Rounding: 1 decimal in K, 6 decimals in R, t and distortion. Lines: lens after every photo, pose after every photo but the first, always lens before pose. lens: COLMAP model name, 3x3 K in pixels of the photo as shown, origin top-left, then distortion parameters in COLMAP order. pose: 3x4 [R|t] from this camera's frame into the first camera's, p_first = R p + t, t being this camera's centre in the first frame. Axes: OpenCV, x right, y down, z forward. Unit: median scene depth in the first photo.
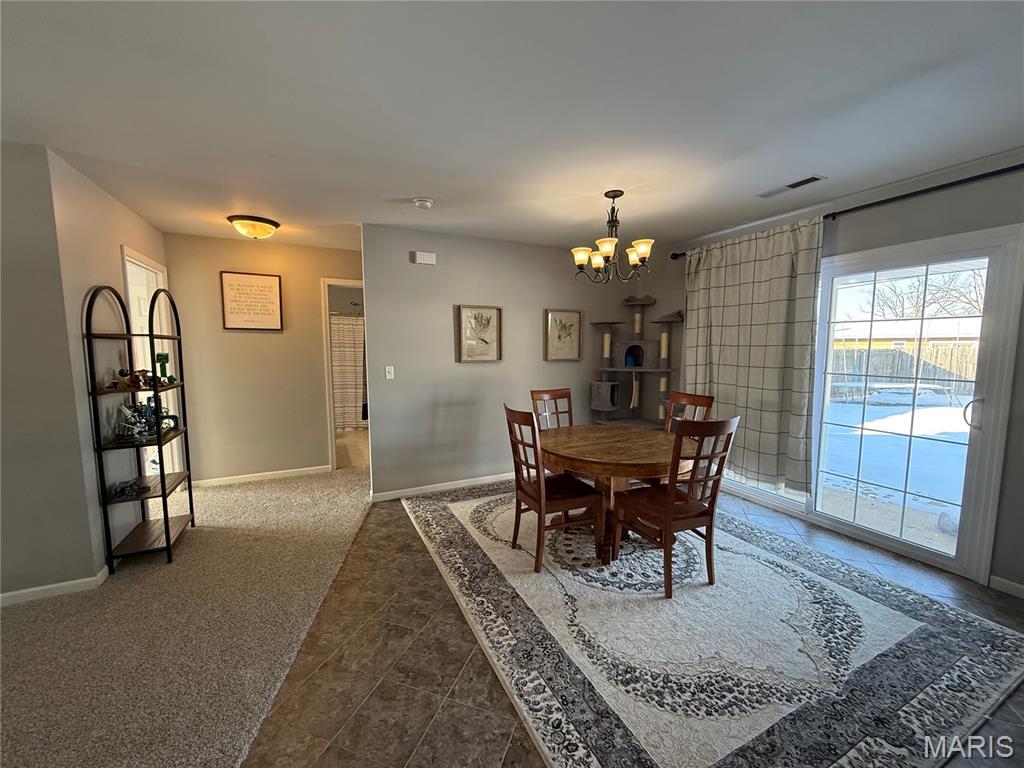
lens RADIAL K [[406.7, 0, 510.3], [0, 406.7, 385.2], [0, 0, 1]] dist [0.000492, -0.000198]
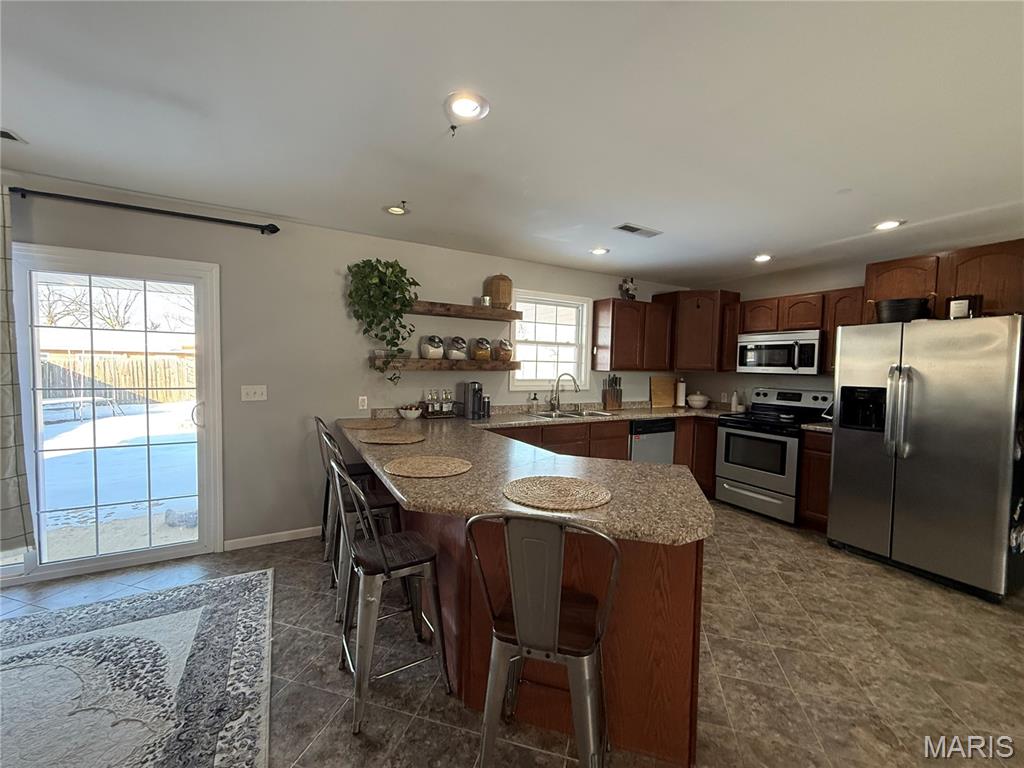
lens RADIAL K [[406.7, 0, 510.3], [0, 406.7, 385.2], [0, 0, 1]] dist [0.000492, -0.000198]
pose [[-0.056842, -0.047099, 0.997272, -0.077059], [0.078877, 0.995553, 0.051514, -0.005494], [-0.995263, 0.081590, -0.052874, 0.123800]]
